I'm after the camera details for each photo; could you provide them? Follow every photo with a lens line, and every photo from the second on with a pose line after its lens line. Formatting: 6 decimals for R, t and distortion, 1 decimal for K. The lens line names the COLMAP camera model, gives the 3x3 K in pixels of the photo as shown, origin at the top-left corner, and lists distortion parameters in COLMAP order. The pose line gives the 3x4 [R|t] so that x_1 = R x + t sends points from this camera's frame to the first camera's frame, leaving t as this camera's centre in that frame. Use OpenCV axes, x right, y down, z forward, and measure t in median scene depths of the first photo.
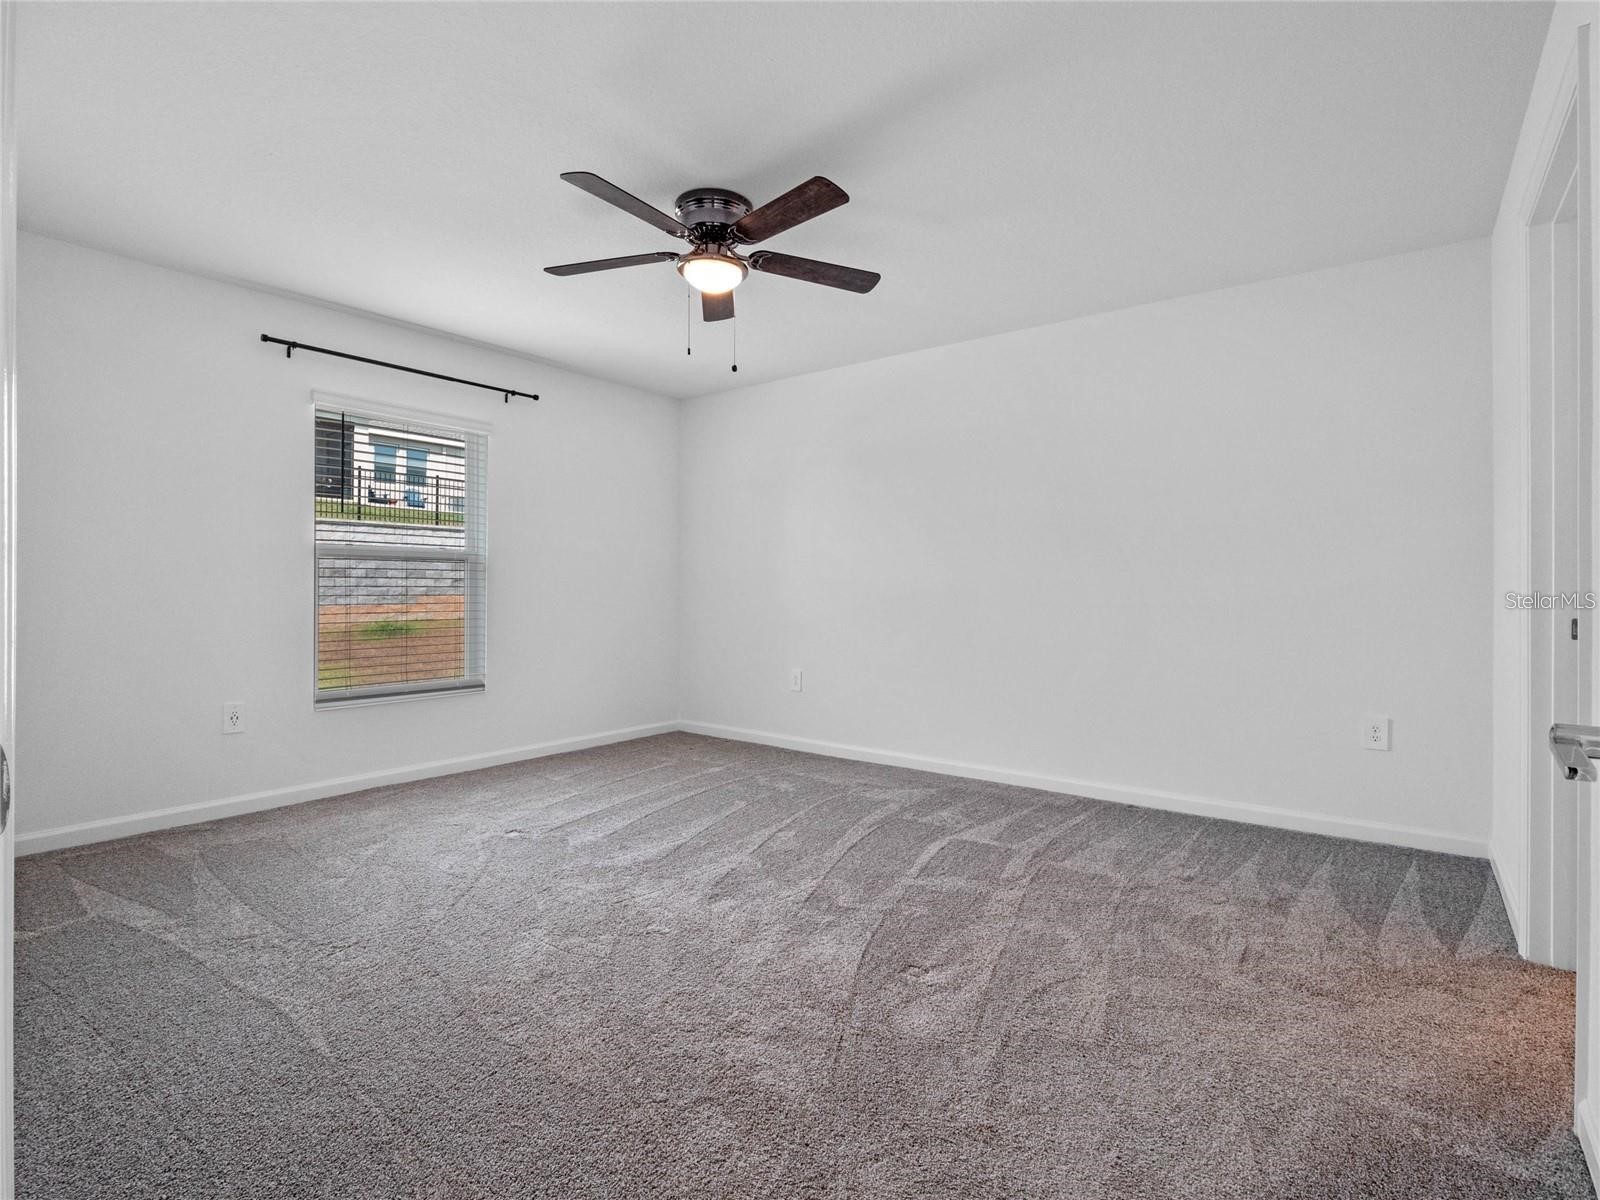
lens RADIAL K [[778.7, 0, 797.7], [0, 778.7, 604.7], [0, 0, 1]] dist [-0.000488, -0.001004]
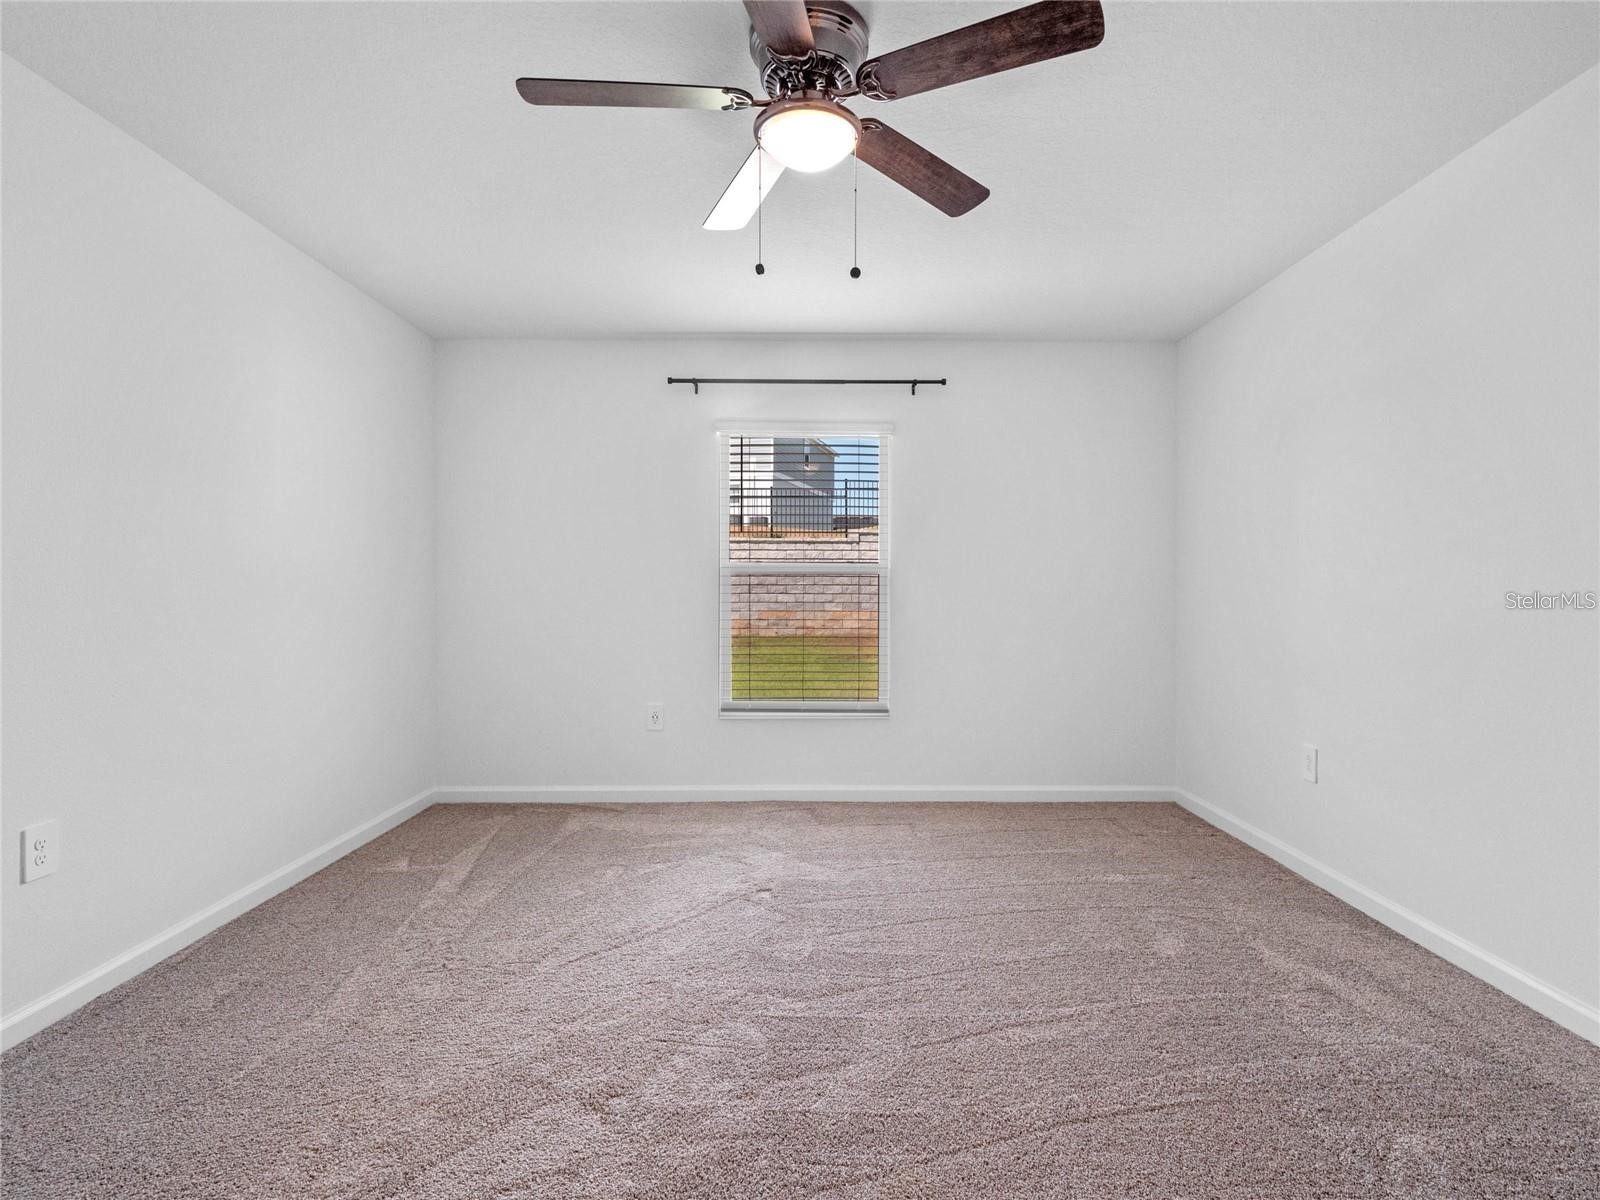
lens RADIAL K [[778.7, 0, 806.8], [0, 778.7, 592.0], [0, 0, 1]] dist [-0.000488, -0.001004]
pose [[0.628822, -0.002899, -0.777544, 0.289064], [-0.017838, 0.999676, -0.018154, -0.020129], [0.777345, 0.025285, 0.628566, 0.426321]]
